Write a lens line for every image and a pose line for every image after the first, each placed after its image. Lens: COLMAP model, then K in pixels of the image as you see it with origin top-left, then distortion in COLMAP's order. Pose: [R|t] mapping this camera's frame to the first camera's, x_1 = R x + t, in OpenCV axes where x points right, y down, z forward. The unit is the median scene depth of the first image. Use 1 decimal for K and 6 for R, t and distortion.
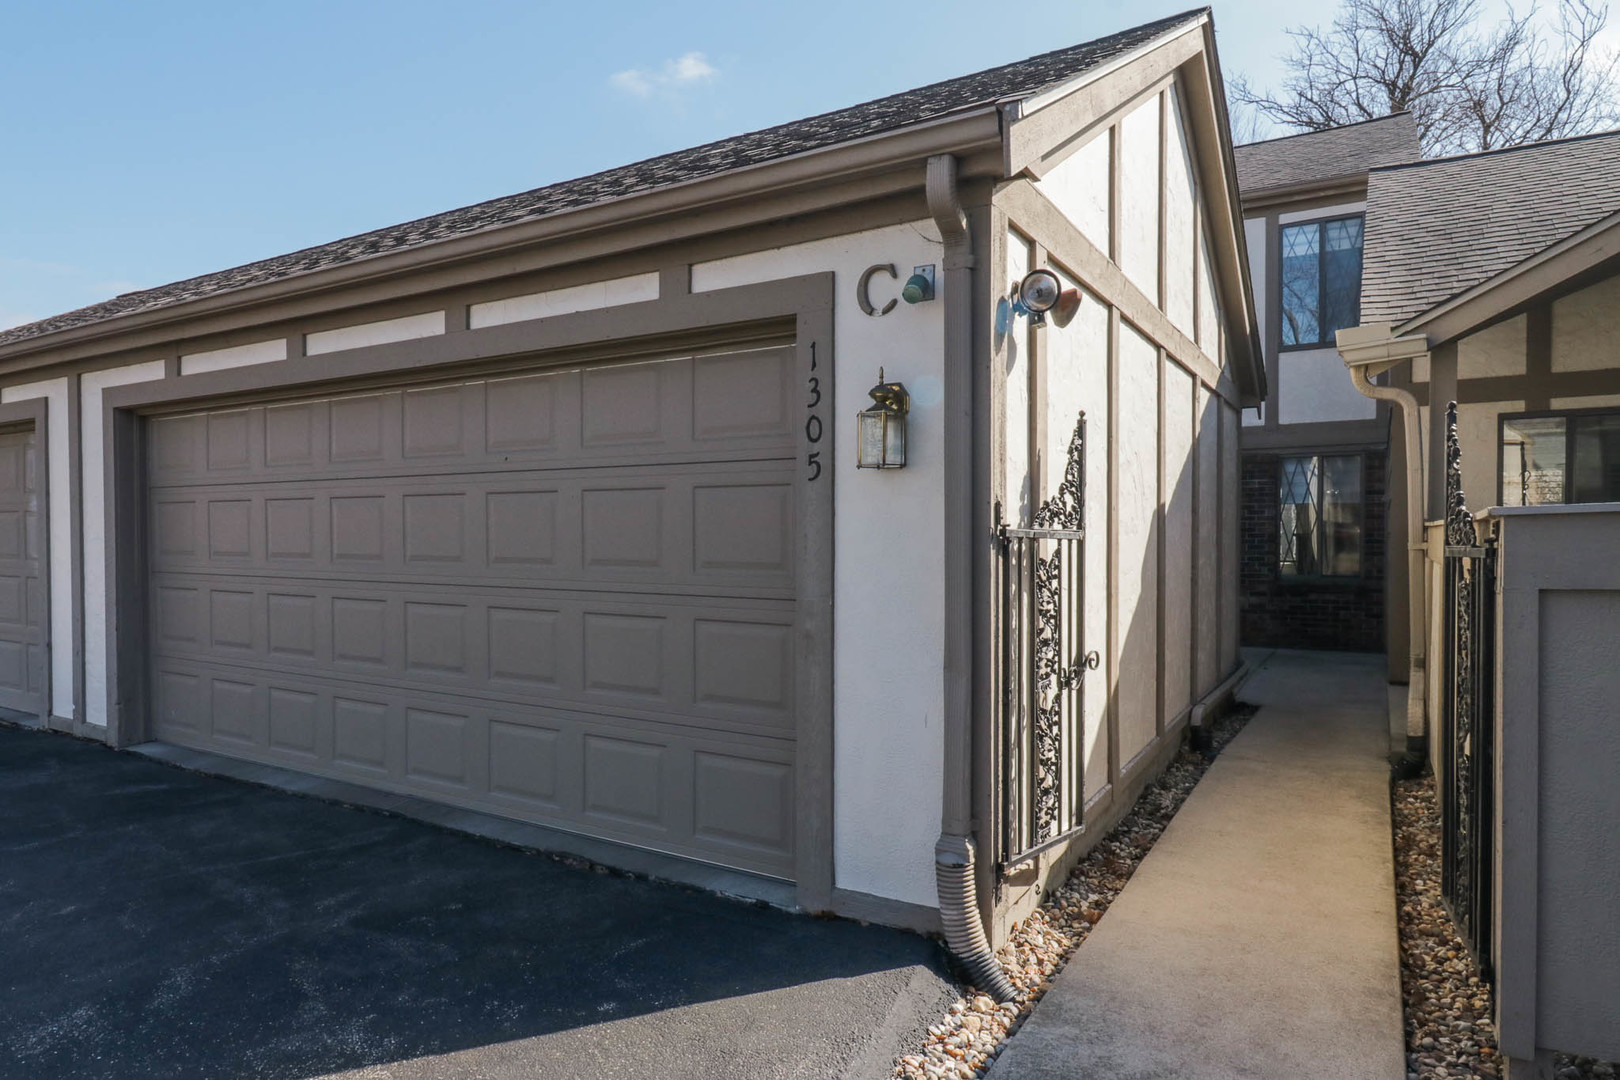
lens RADIAL K [[877.7, 0, 810.2], [0, 877.7, 551.9], [0, 0, 1]] dist [0.003094, -0.000495]
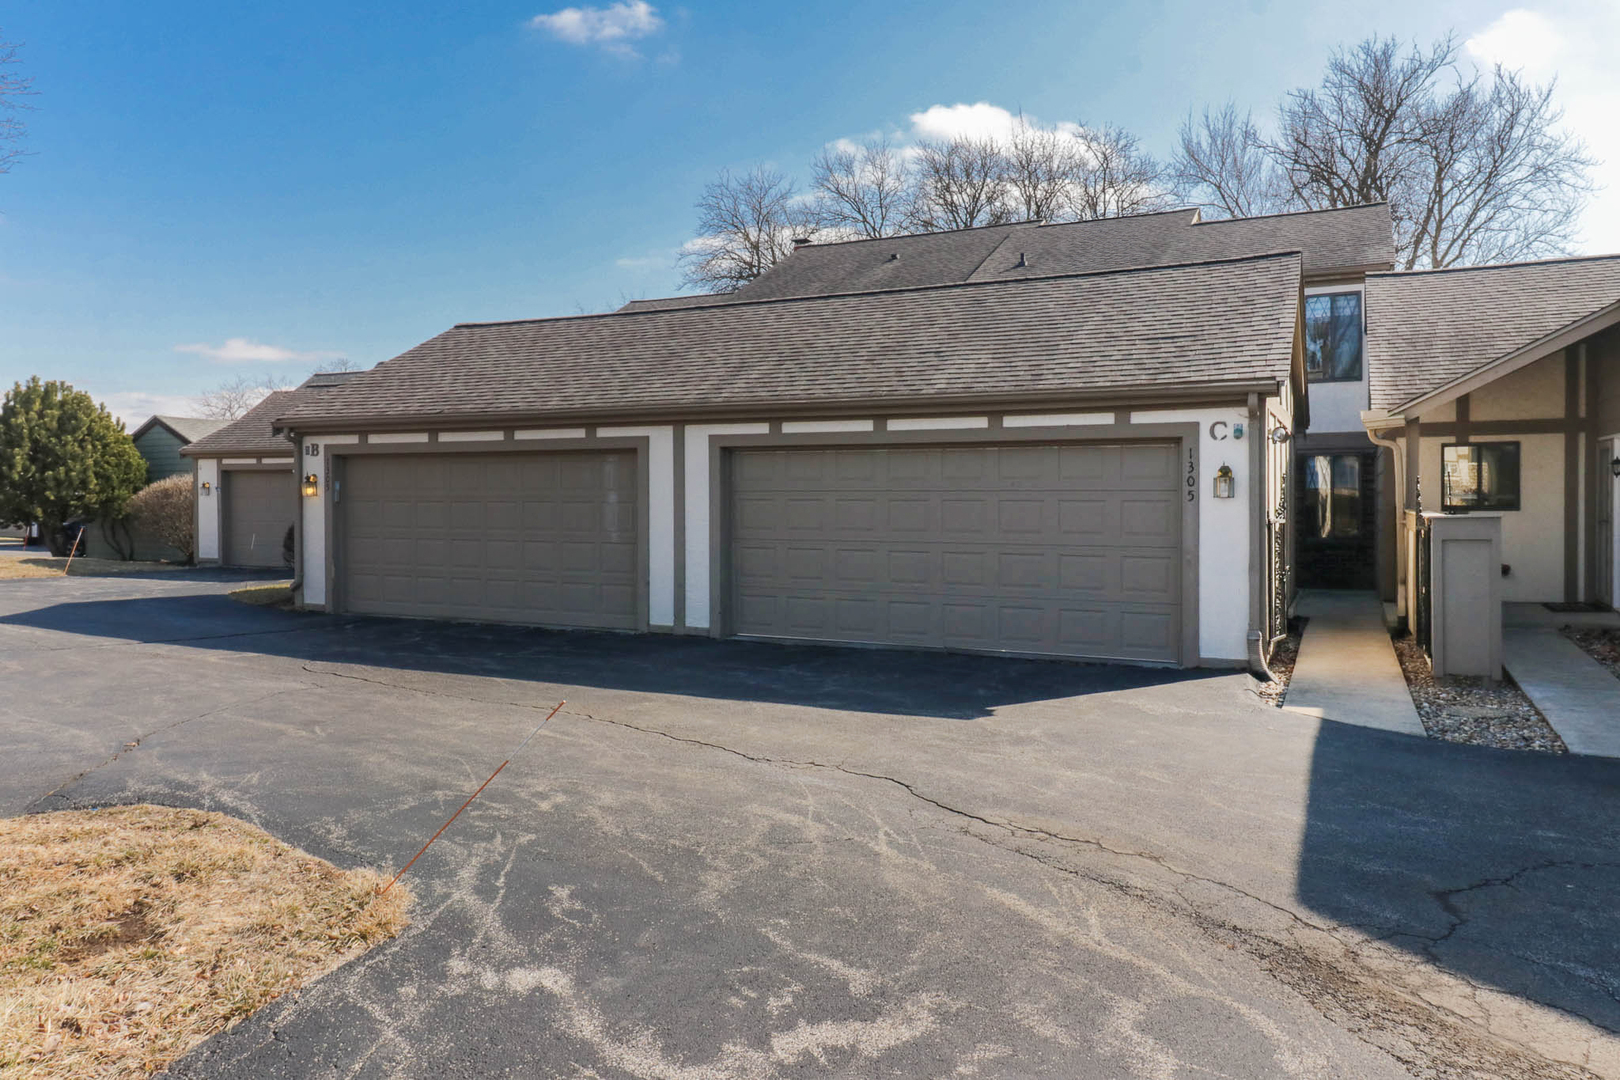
lens RADIAL K [[1098.2, 0, 809.9], [0, 1098.2, 502.0], [0, 0, 1]] dist [0.001582, 0.033237]
pose [[0.991795, -0.002085, 0.127822, -0.867994], [0.003453, 0.999939, -0.010486, -0.027249], [-0.127792, 0.010841, 0.991742, -1.183374]]
